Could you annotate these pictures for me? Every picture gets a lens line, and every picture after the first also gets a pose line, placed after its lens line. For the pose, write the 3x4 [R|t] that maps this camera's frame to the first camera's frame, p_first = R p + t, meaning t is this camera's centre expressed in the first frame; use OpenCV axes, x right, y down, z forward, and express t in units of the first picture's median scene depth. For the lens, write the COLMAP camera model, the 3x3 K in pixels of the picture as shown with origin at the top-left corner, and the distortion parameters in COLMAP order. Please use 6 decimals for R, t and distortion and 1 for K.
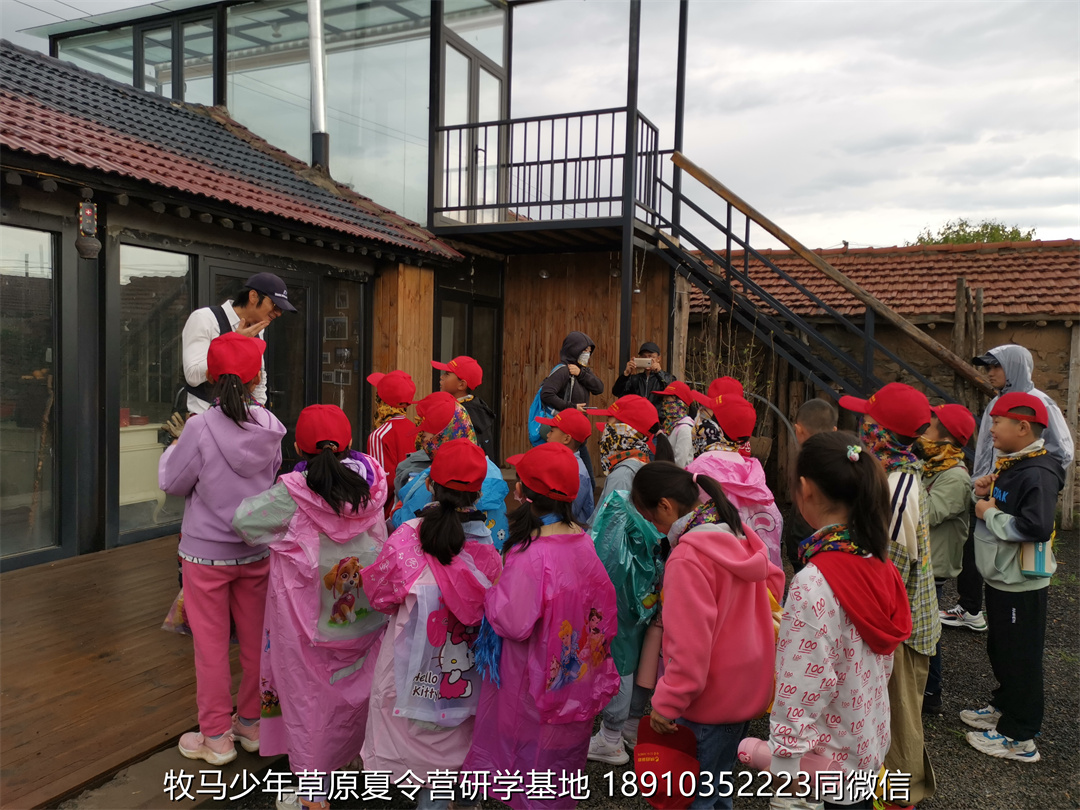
lens RADIAL K [[807.6, 0, 530.7], [0, 807.6, 404.0], [0, 0, 1]] dist [0.064274, -0.079719]
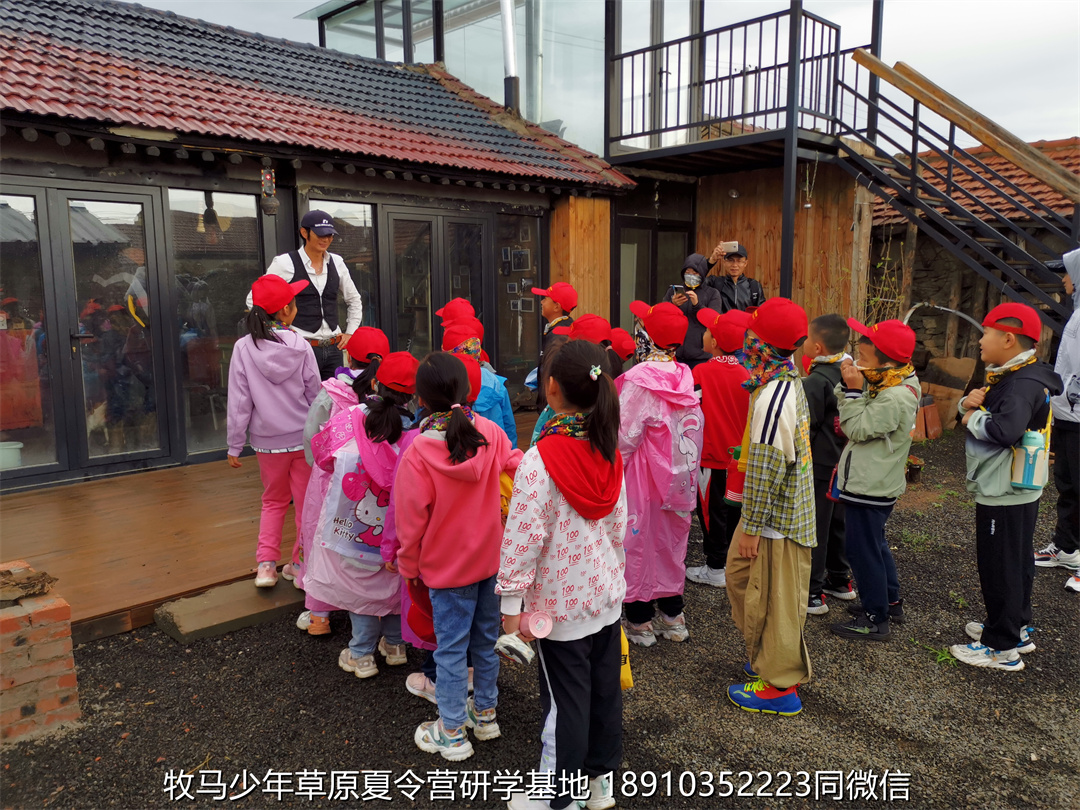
lens RADIAL K [[807.6, 0, 530.7], [0, 807.6, 404.0], [0, 0, 1]] dist [0.064274, -0.079719]
pose [[0.929876, 0.020015, -0.367328, 0.183926], [0.012203, 0.996291, 0.085178, 0.007879], [0.367670, -0.083687, 0.926183, -0.029322]]
